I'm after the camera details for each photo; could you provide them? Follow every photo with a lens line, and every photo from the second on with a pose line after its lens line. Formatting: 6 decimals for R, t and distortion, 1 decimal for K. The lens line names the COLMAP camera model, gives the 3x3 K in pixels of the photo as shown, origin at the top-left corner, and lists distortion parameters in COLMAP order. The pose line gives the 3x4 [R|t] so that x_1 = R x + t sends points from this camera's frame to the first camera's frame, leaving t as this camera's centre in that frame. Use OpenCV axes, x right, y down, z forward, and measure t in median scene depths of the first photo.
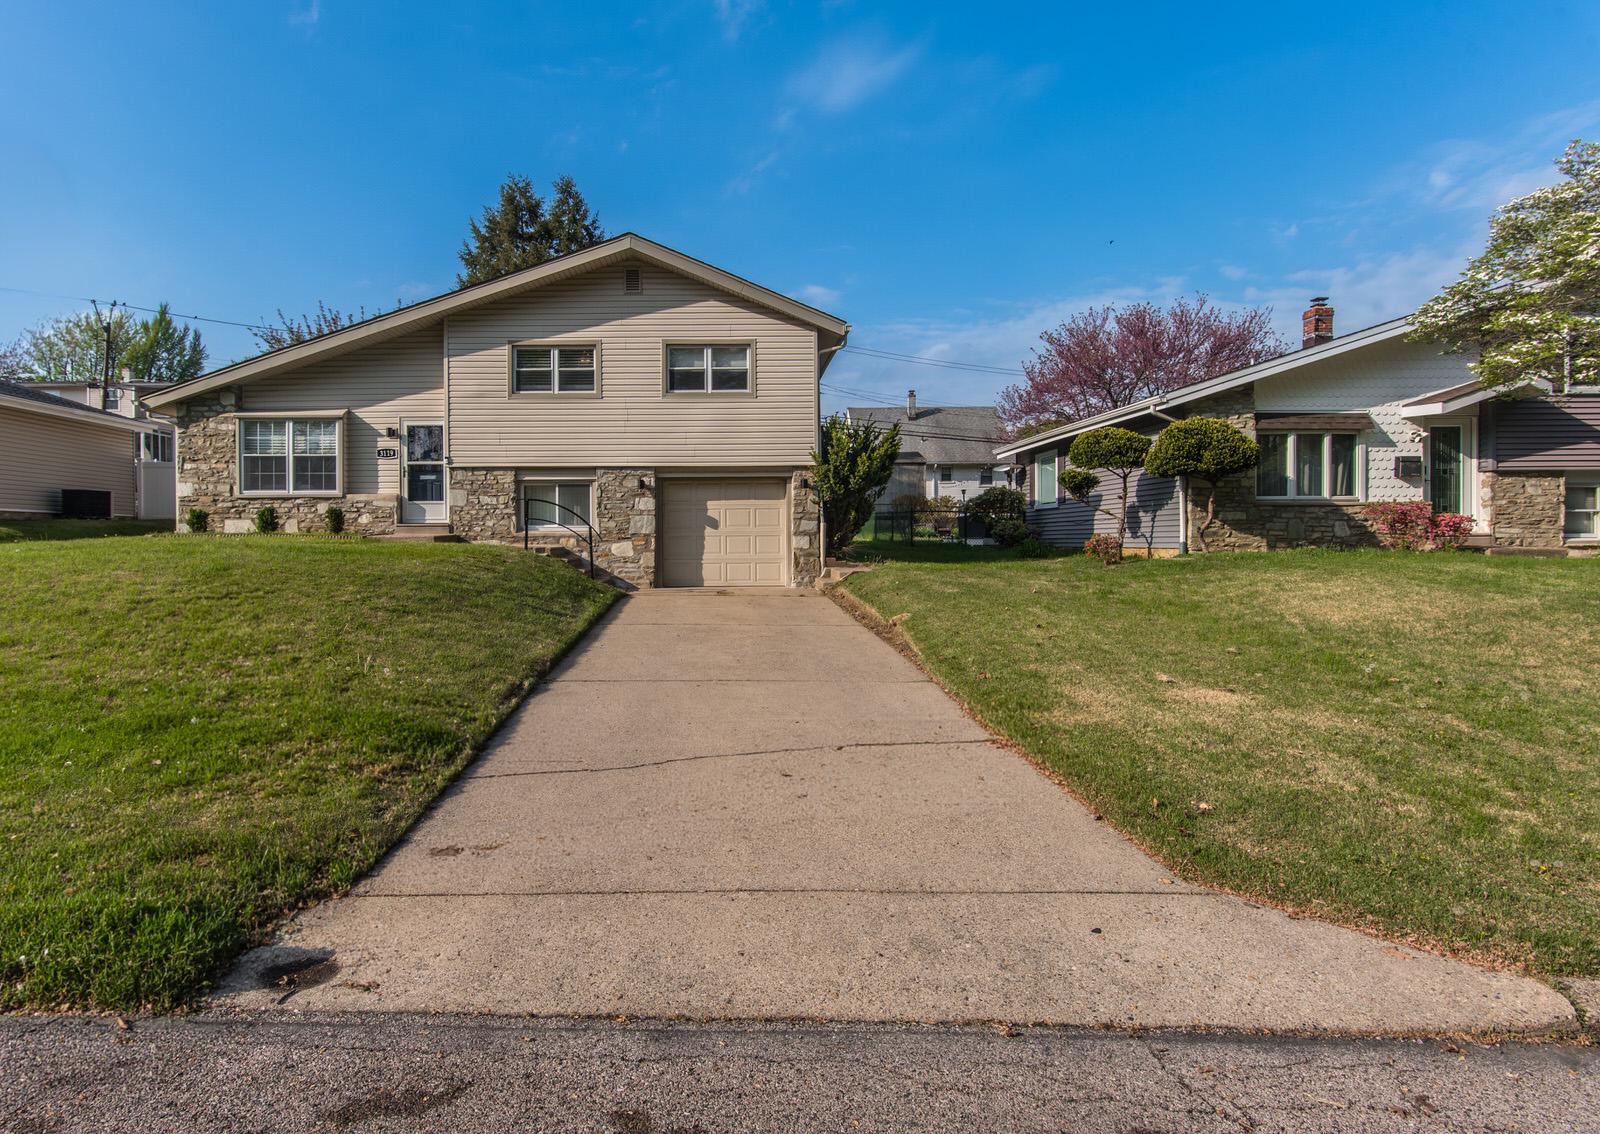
lens RADIAL K [[837.9, 0, 733.4], [0, 837.9, 558.7], [0, 0, 1]] dist [0.001325, 0.001732]
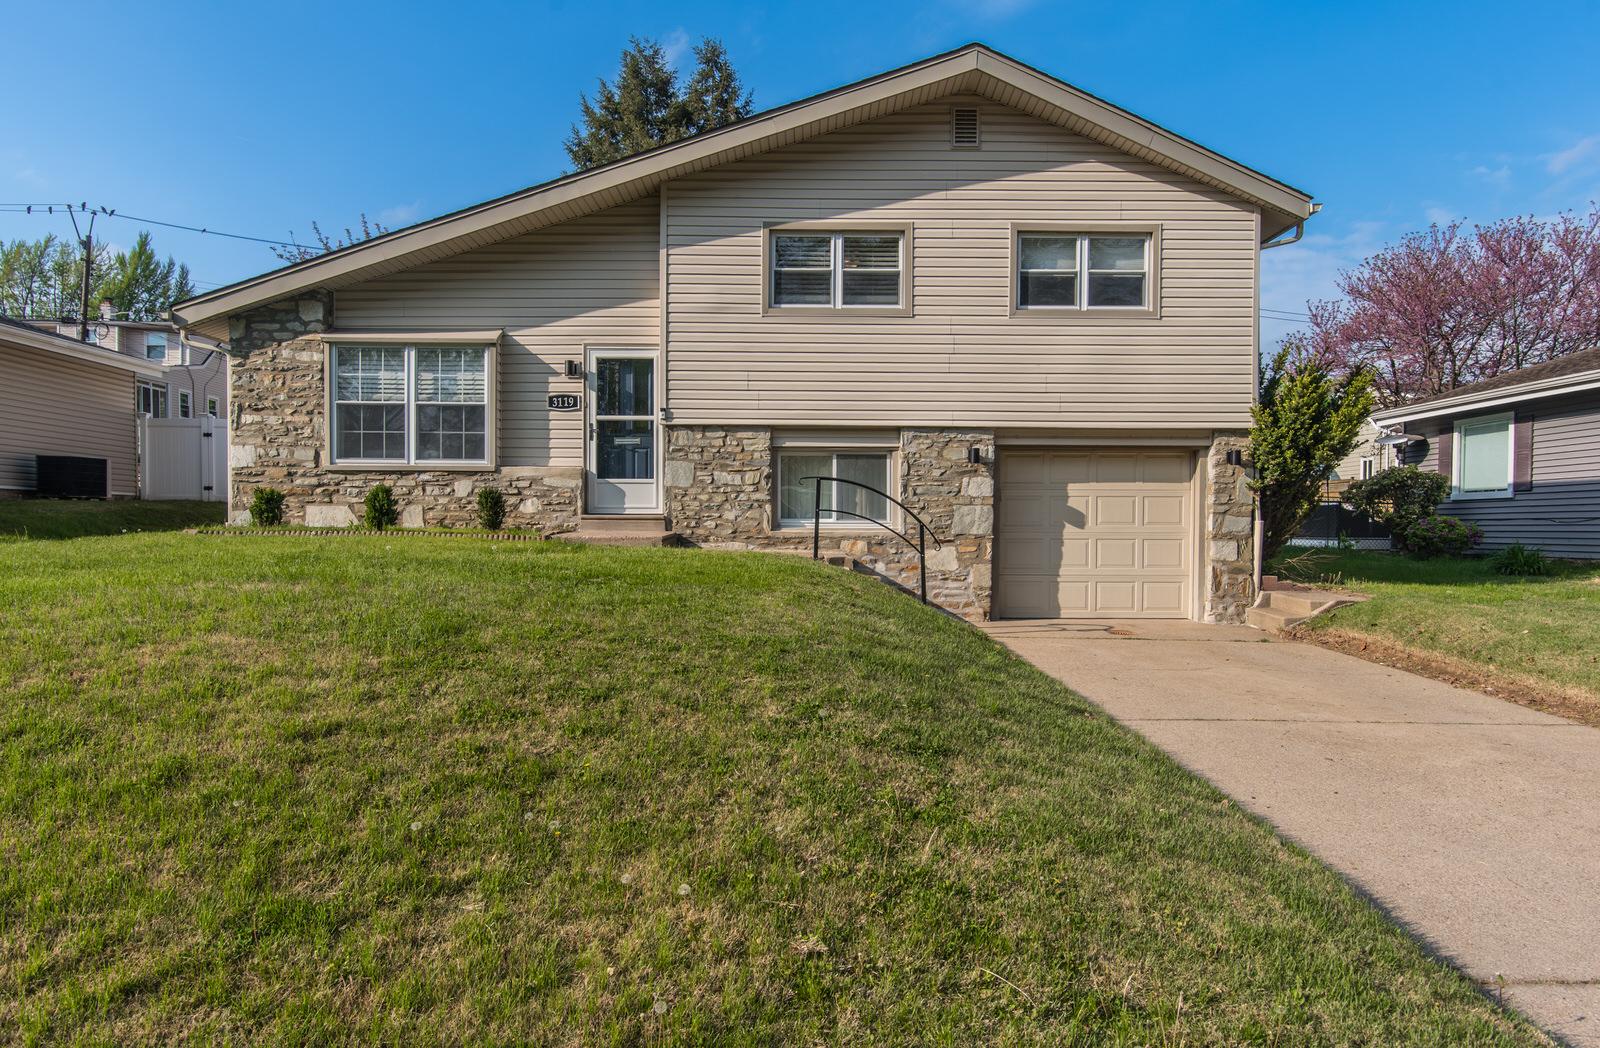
lens RADIAL K [[987.4, 0, 810.6], [0, 987.4, 559.1], [0, 0, 1]] dist [0.000107, -0.000010]
pose [[0.999940, 0.010692, 0.002347, -0.231745], [-0.010716, 0.999887, 0.010509, -0.018137], [-0.002235, -0.010534, 0.999942, 0.263466]]
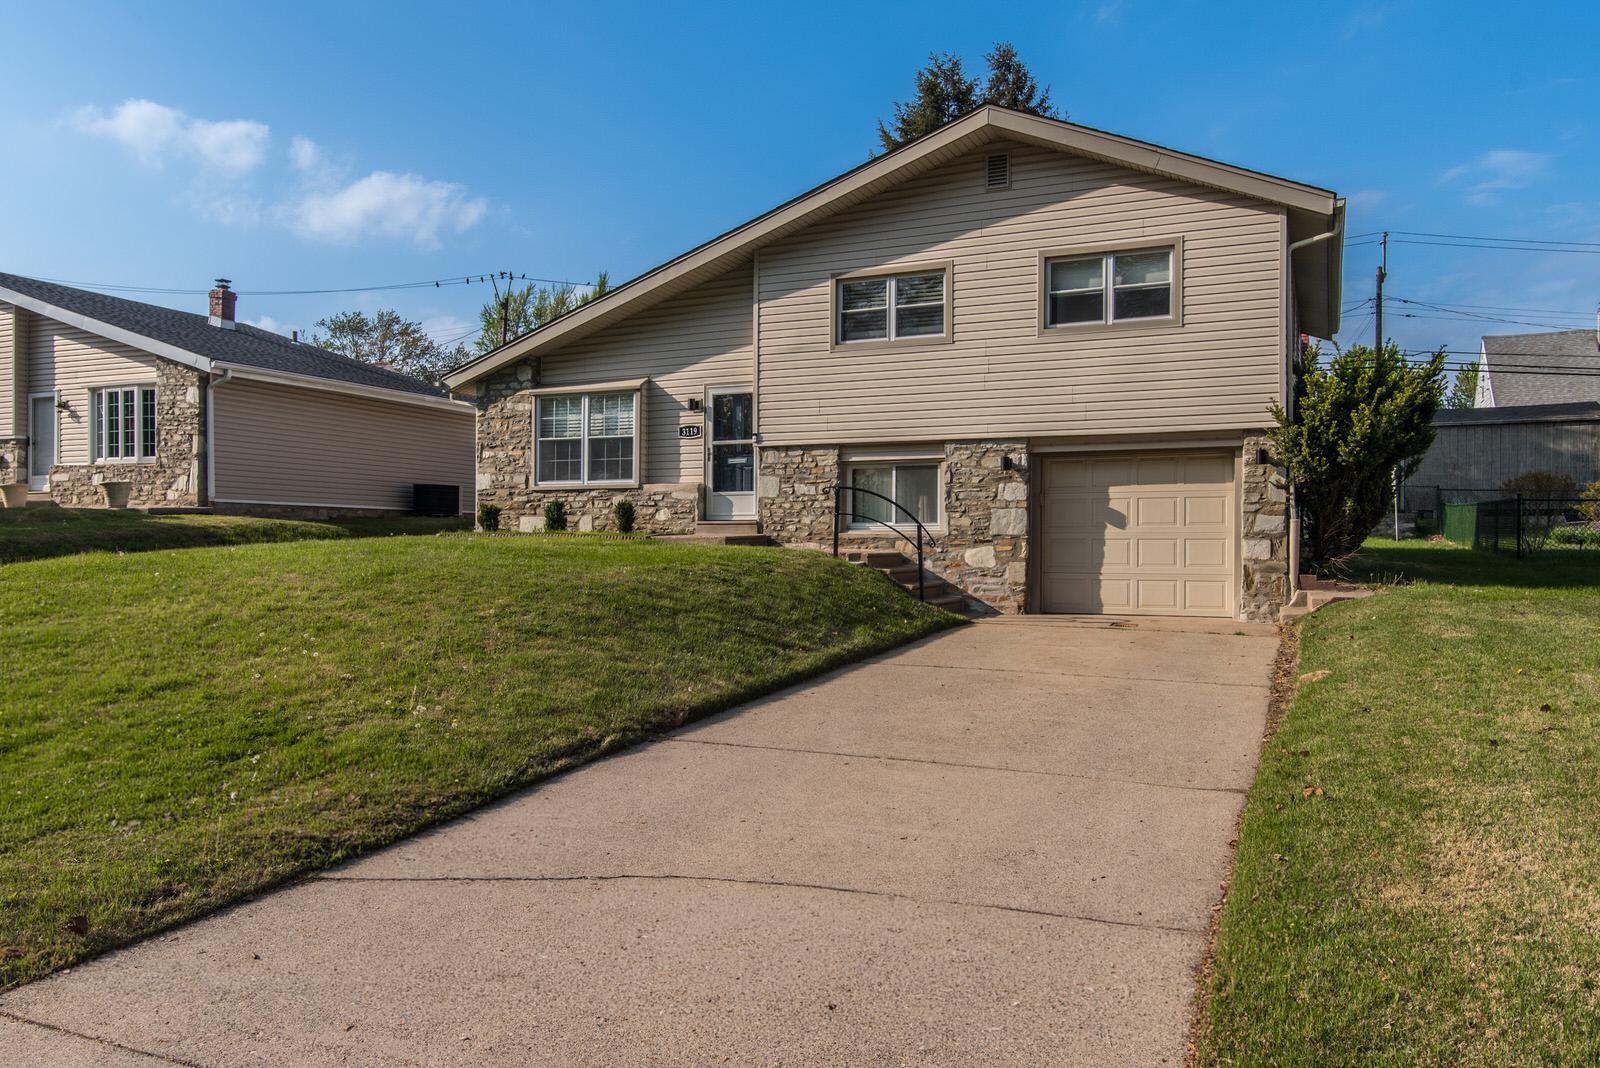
lens RADIAL K [[1144.3, 0, 804.4], [0, 1144.3, 550.7], [0, 0, 1]] dist [-0.002929, 0.006208]
pose [[0.908206, 0.009553, -0.418414, 0.132816], [-0.017238, 0.999745, -0.014590, -0.000545], [0.418168, 0.020463, 0.908139, 0.078009]]
